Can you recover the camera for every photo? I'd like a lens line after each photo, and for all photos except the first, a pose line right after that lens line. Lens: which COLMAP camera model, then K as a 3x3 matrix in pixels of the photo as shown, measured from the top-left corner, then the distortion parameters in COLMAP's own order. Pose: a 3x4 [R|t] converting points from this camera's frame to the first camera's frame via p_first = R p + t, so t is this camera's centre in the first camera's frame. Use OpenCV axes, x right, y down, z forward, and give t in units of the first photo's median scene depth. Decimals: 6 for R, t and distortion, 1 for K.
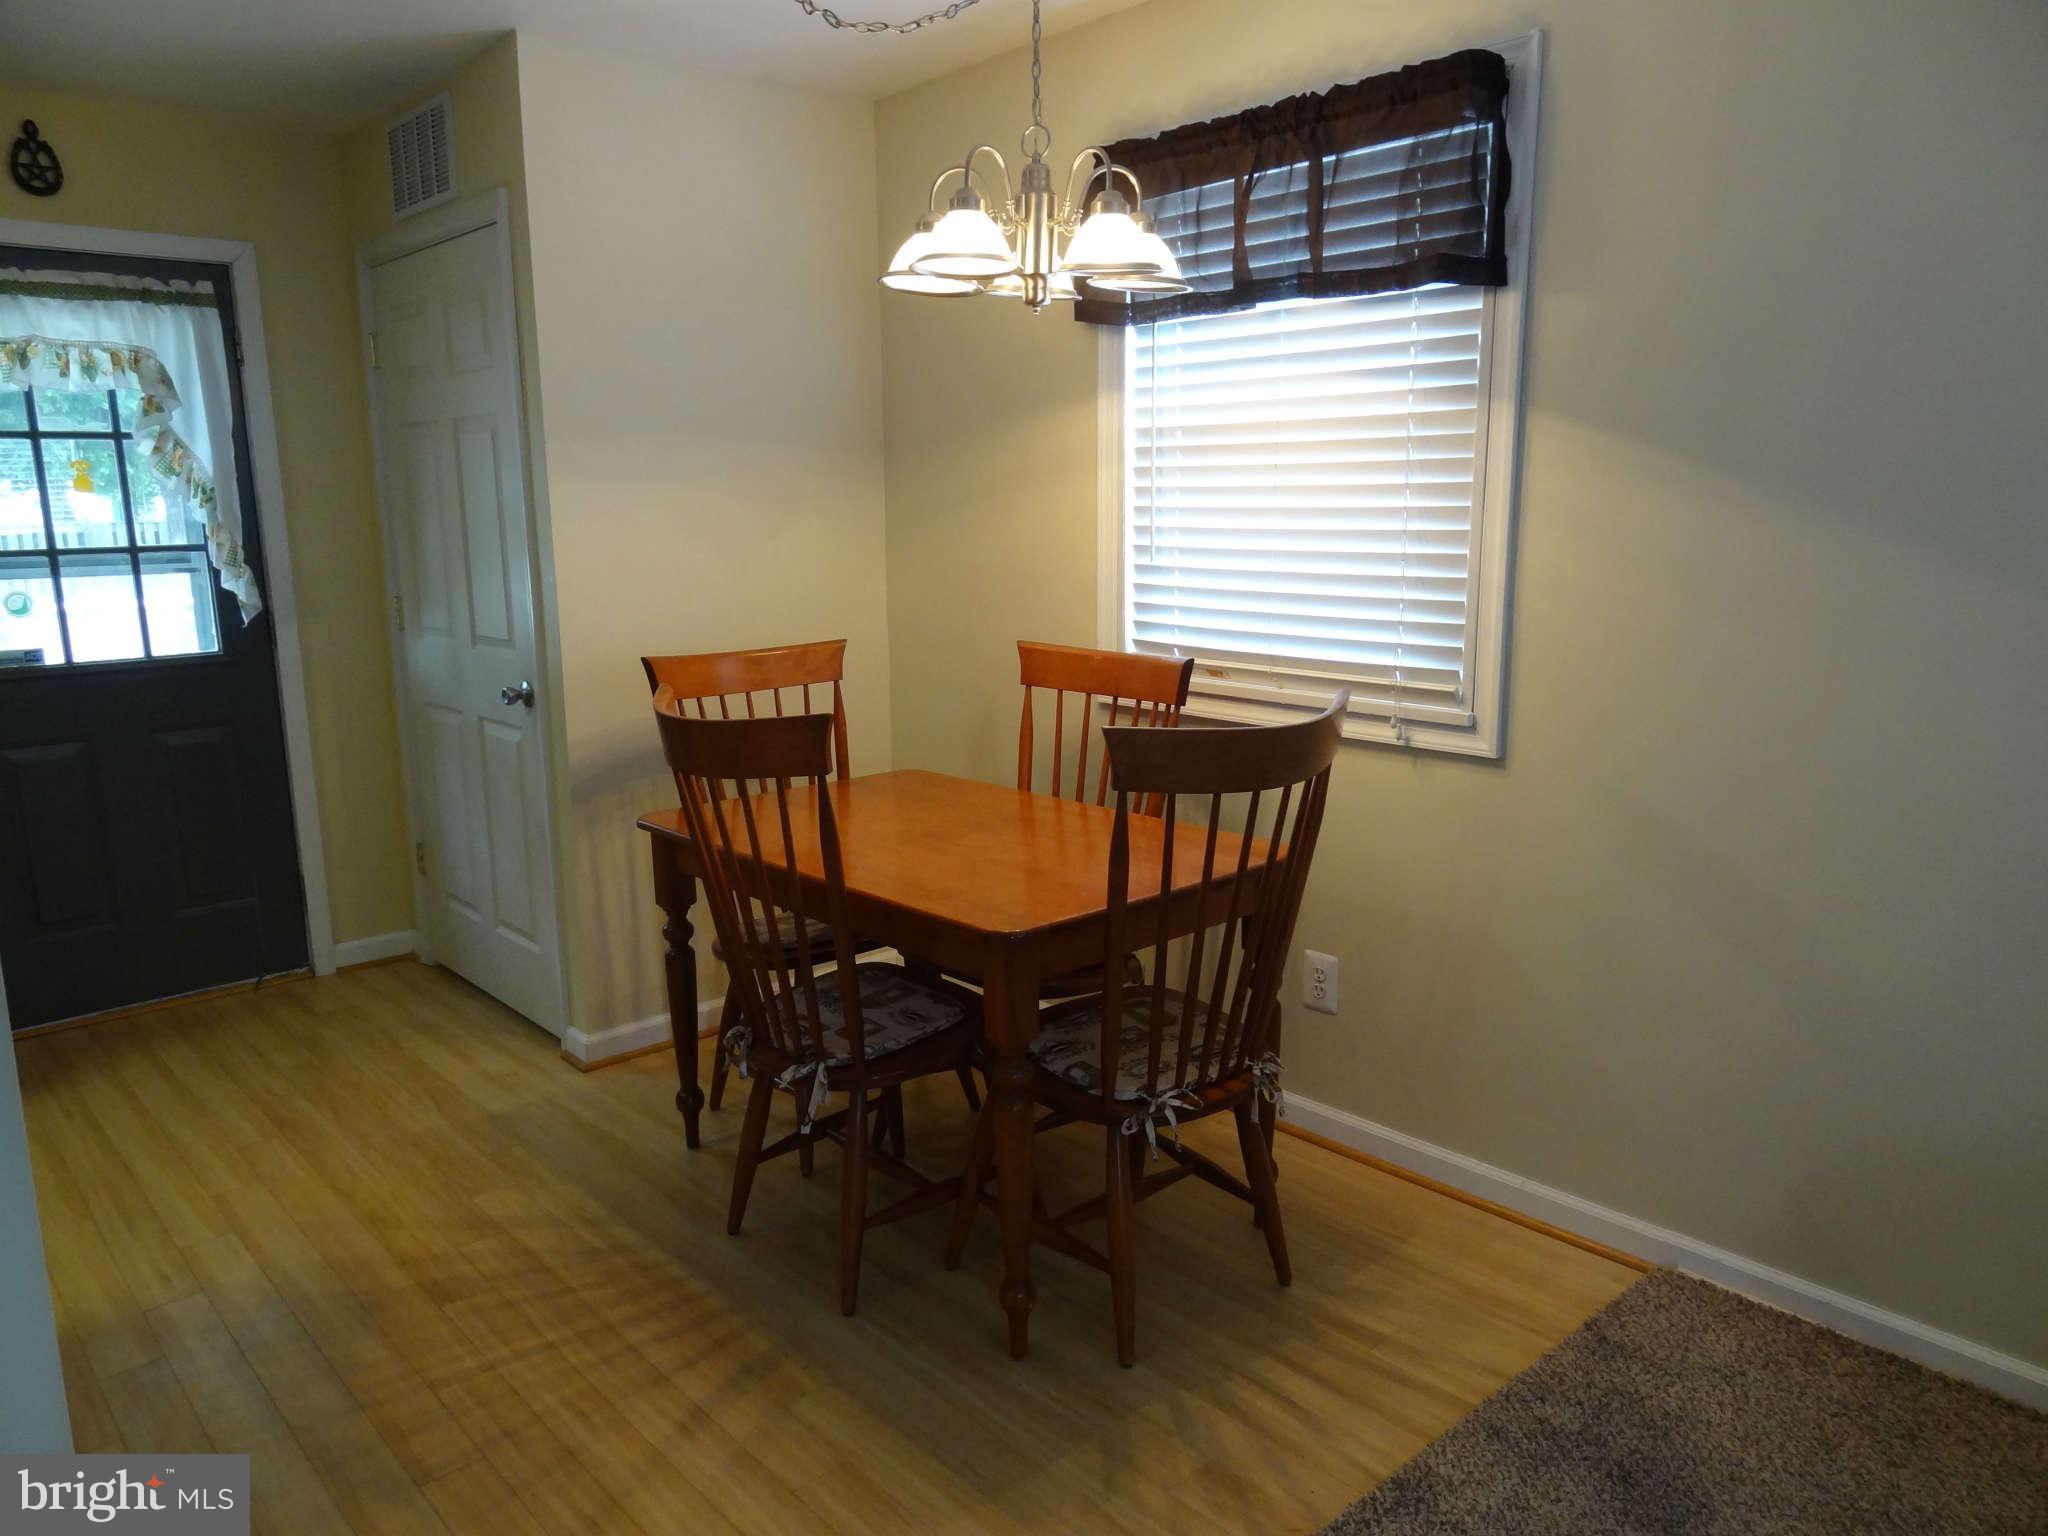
lens RADIAL K [[1440.6, 0, 1024.2], [0, 1440.6, 772.2], [0, 0, 1]] dist [0.000707, 0.006683]
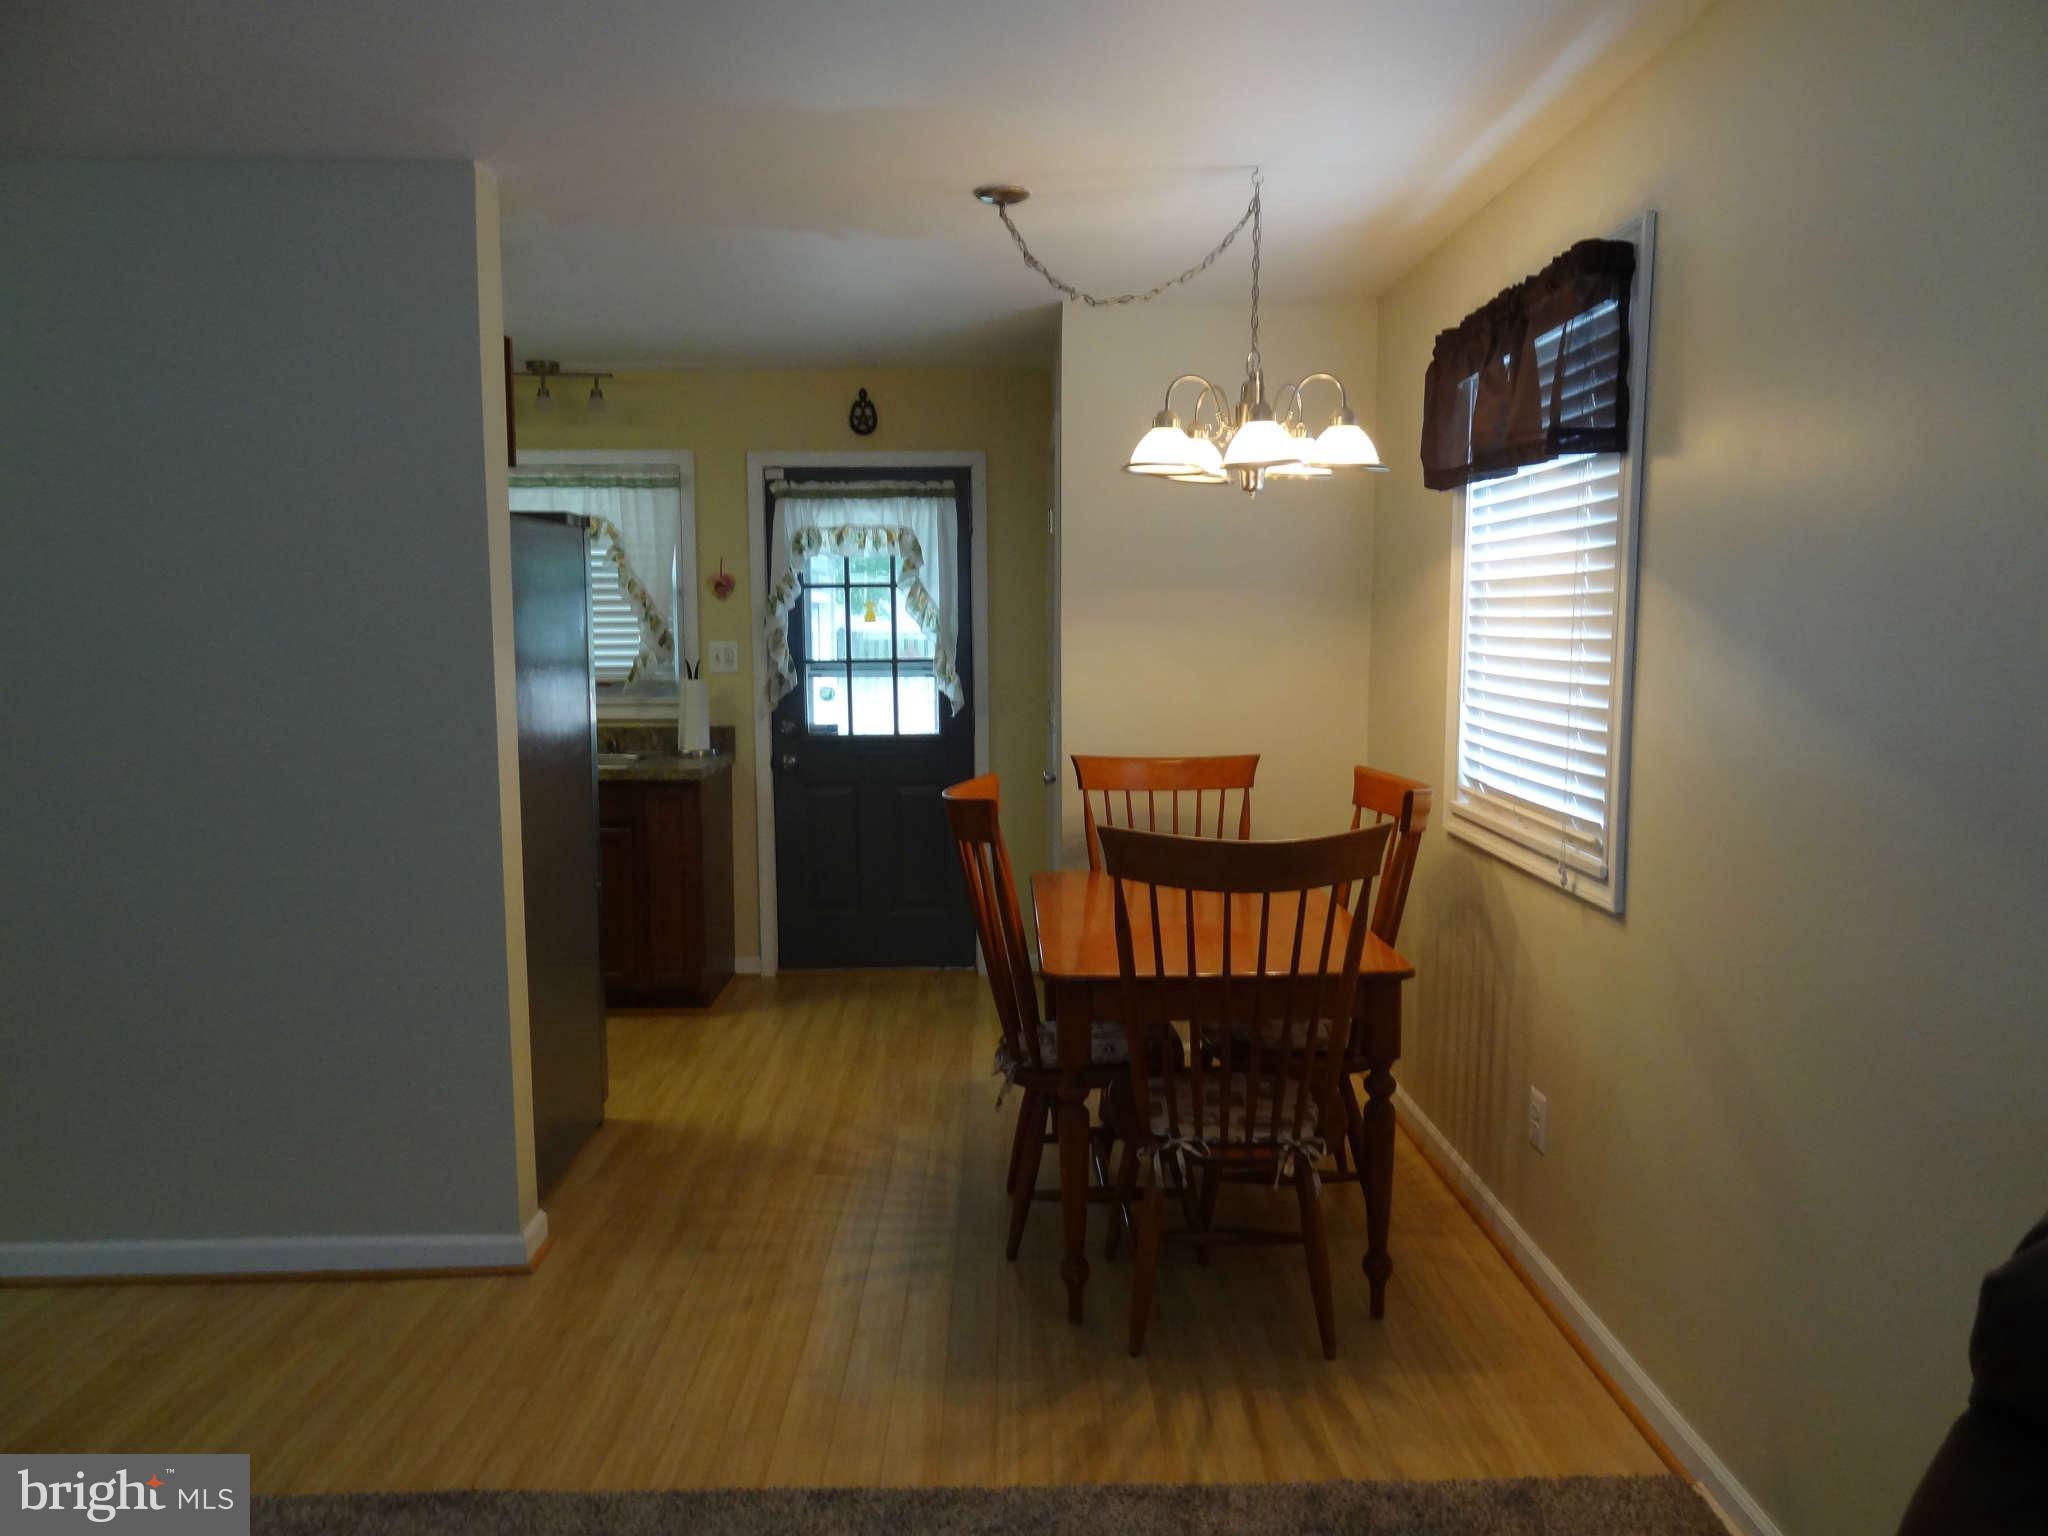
lens RADIAL K [[1440.6, 0, 1028.2], [0, 1440.6, 767.9], [0, 0, 1]] dist [0.000707, 0.006683]
pose [[0.754074, 0.078392, -0.652094, 0.518597], [-0.129631, 0.991085, -0.030760, -0.020389], [0.643869, 0.107726, 0.757514, -0.022208]]
